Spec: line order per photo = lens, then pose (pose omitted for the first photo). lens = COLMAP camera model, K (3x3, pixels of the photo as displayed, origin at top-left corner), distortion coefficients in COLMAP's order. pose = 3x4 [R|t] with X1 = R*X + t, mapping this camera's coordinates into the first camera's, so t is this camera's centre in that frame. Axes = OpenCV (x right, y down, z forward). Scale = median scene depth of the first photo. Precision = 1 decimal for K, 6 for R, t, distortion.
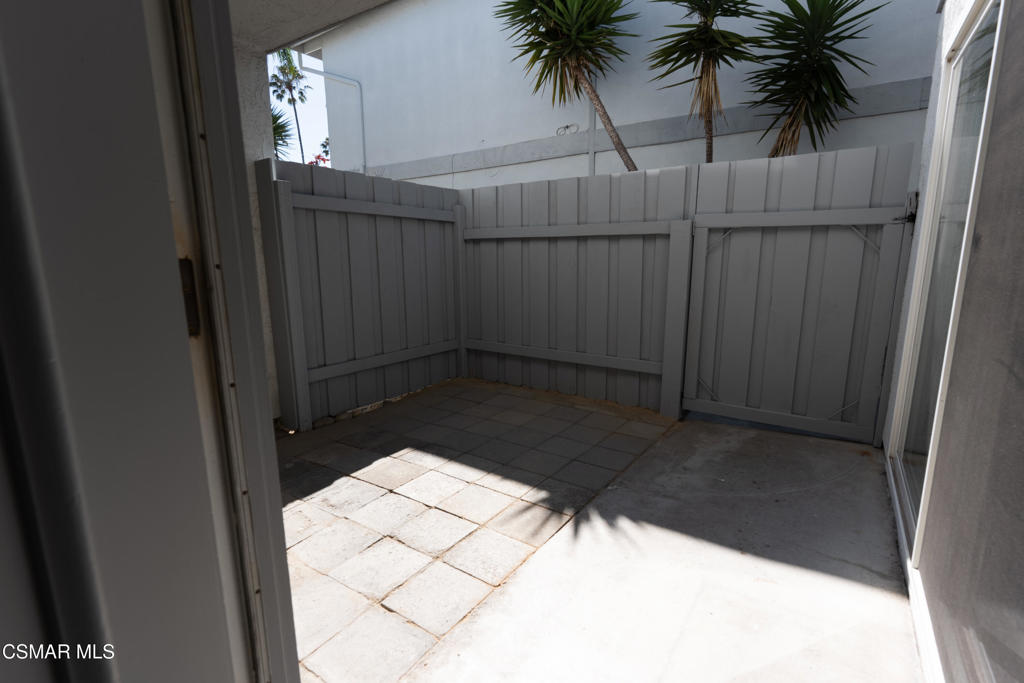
lens RADIAL K [[484.8, 0, 511.2], [0, 484.8, 340.3], [0, 0, 1]] dist [0.000700, -0.001004]
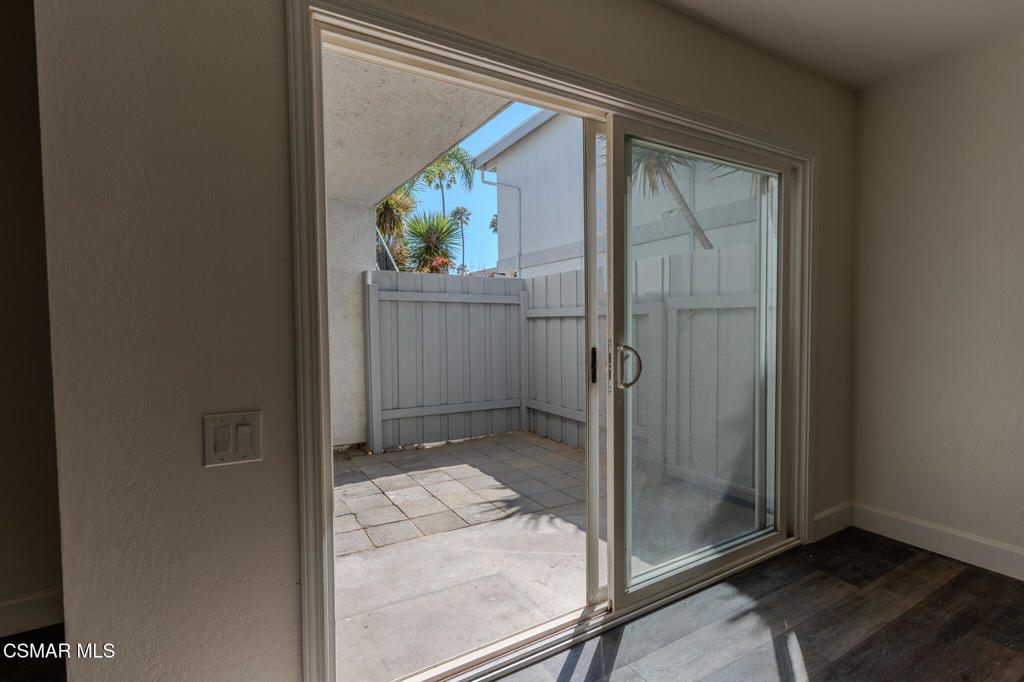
lens RADIAL K [[486.3, 0, 513.0], [0, 486.3, 342.1], [0, 0, 1]] dist [0.001412, 0.000332]
pose [[0.907432, 0.014569, -0.419946, 0.428386], [-0.071608, 0.990142, -0.120382, 0.006151], [0.414052, 0.139310, 0.899529, -0.131484]]
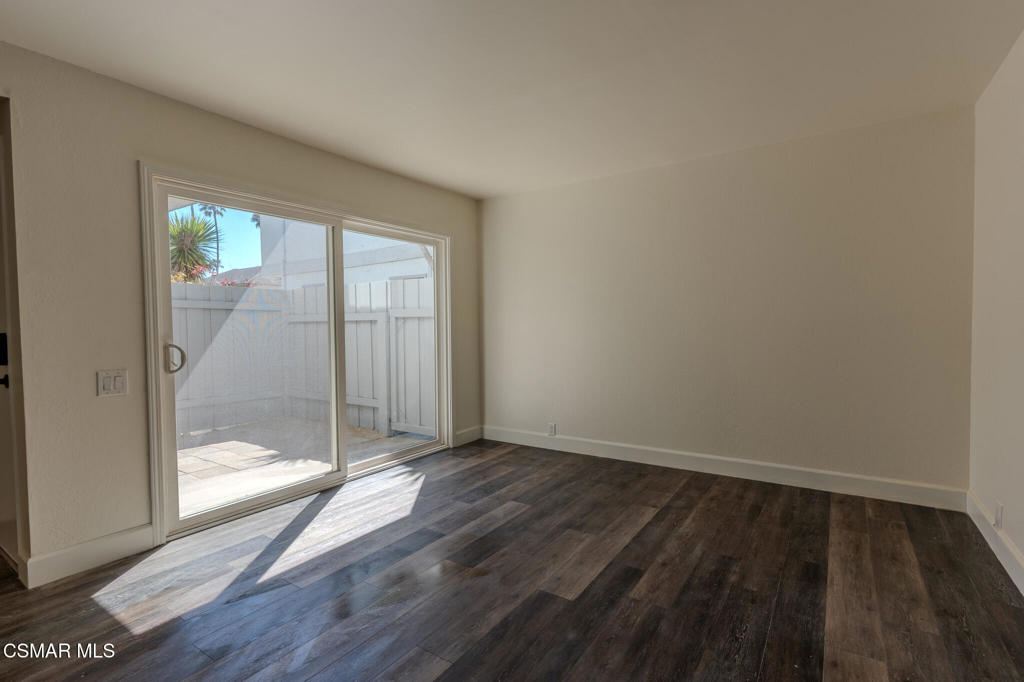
lens RADIAL K [[486.3, 0, 513.0], [0, 486.3, 342.1], [0, 0, 1]] dist [0.001412, 0.000332]
pose [[0.999955, -0.003753, 0.008738, 0.637993], [0.004950, 0.989958, -0.141278, 0.075109], [-0.008120, 0.141315, 0.989931, -0.525836]]
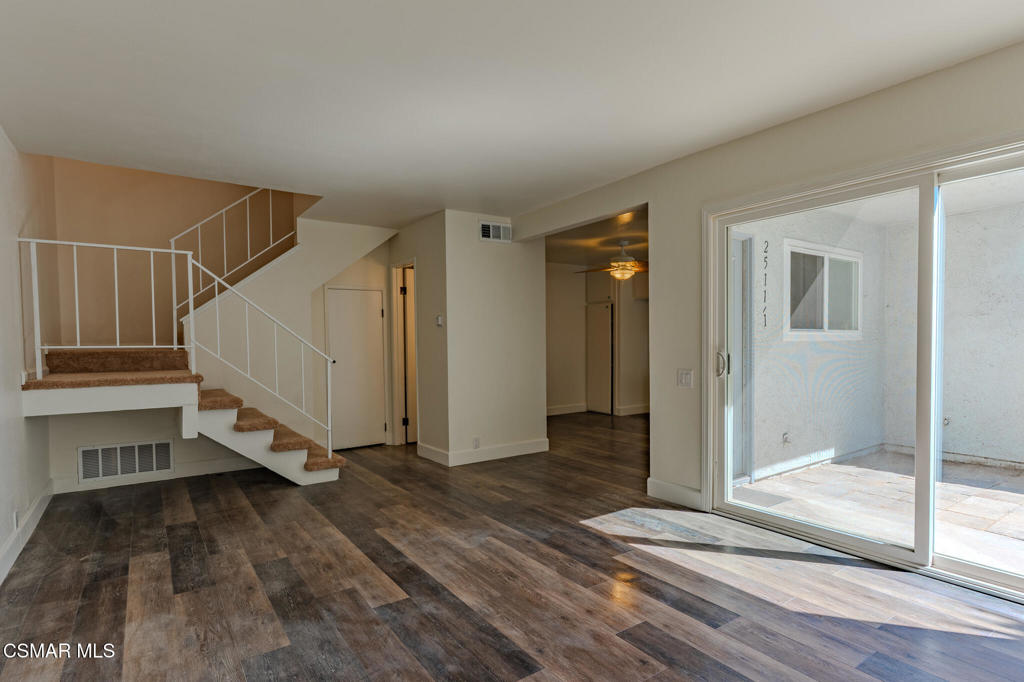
lens RADIAL K [[535.8, 0, 520.6], [0, 535.8, 360.4], [0, 0, 1]] dist [0.001847, 0.000748]
pose [[-0.351583, 0.046159, -0.935018, 1.091659], [-0.151736, 0.982767, 0.105571, -0.043666], [0.923778, 0.178992, -0.338520, 0.107164]]
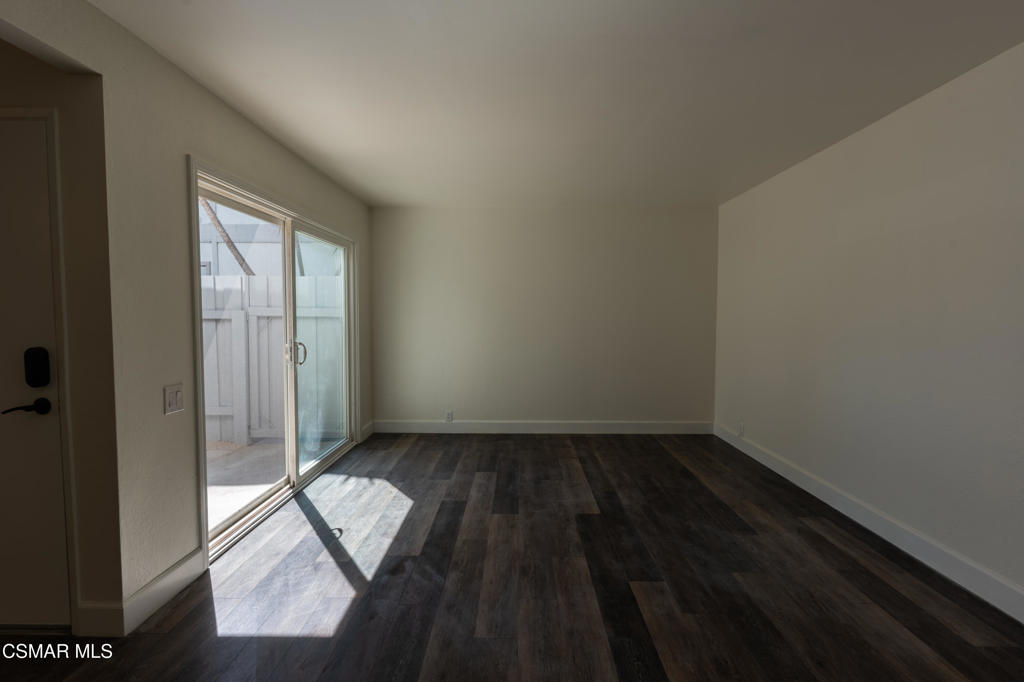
lens RADIAL K [[486.3, 0, 513.0], [0, 486.3, 342.1], [0, 0, 1]] dist [0.001412, 0.000332]
pose [[0.831844, -0.021067, 0.554609, 0.177623], [0.089780, 0.991226, -0.097007, 0.062015], [-0.547699, 0.130487, 0.826437, -0.586133]]
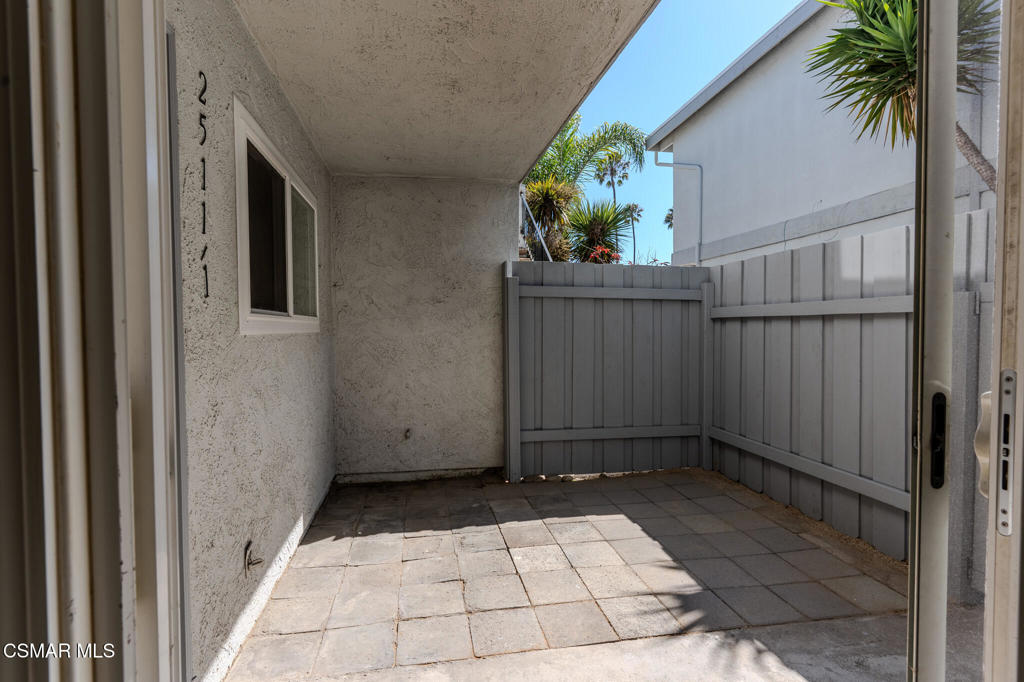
lens RADIAL K [[491.3, 0, 512.0], [0, 491.3, 341.0], [0, 0, 1]] dist [-0.000671, 0.000062]
pose [[0.711678, 0.025699, -0.702035, 0.318860], [-0.126387, 0.987709, -0.091966, -0.033008], [0.691043, 0.154179, 0.706179, 0.085214]]
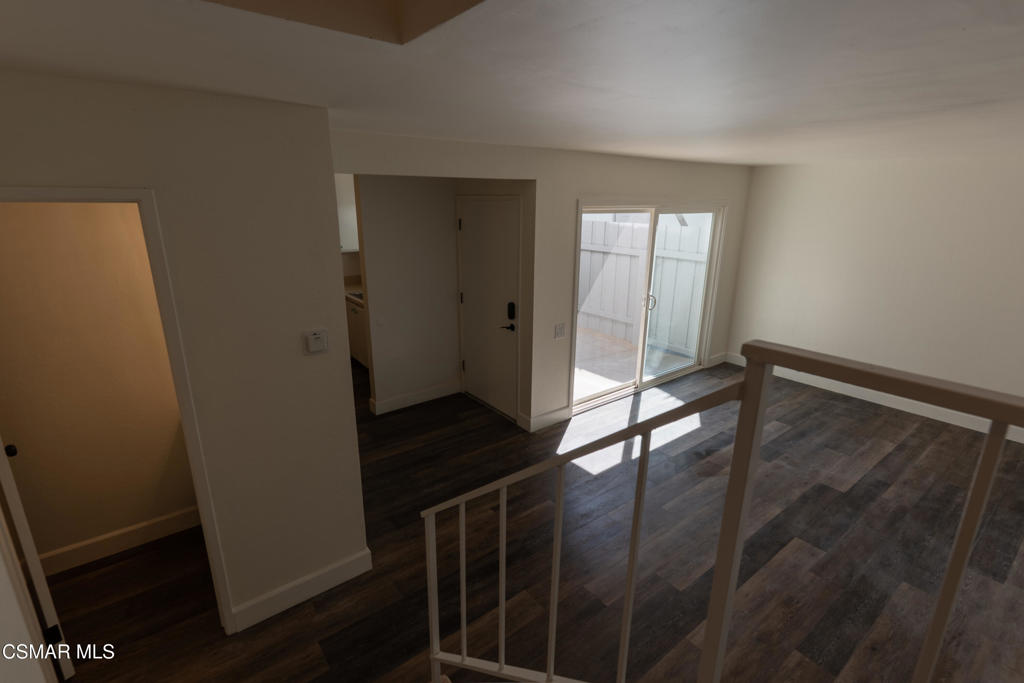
lens RADIAL K [[484.8, 0, 511.2], [0, 484.8, 340.3], [0, 0, 1]] dist [0.000700, -0.001004]
pose [[0.950983, 0.101627, -0.292068, 0.369190], [-0.069902, 0.990657, 0.117104, -0.057216], [0.301240, -0.090947, 0.949201, -0.957845]]
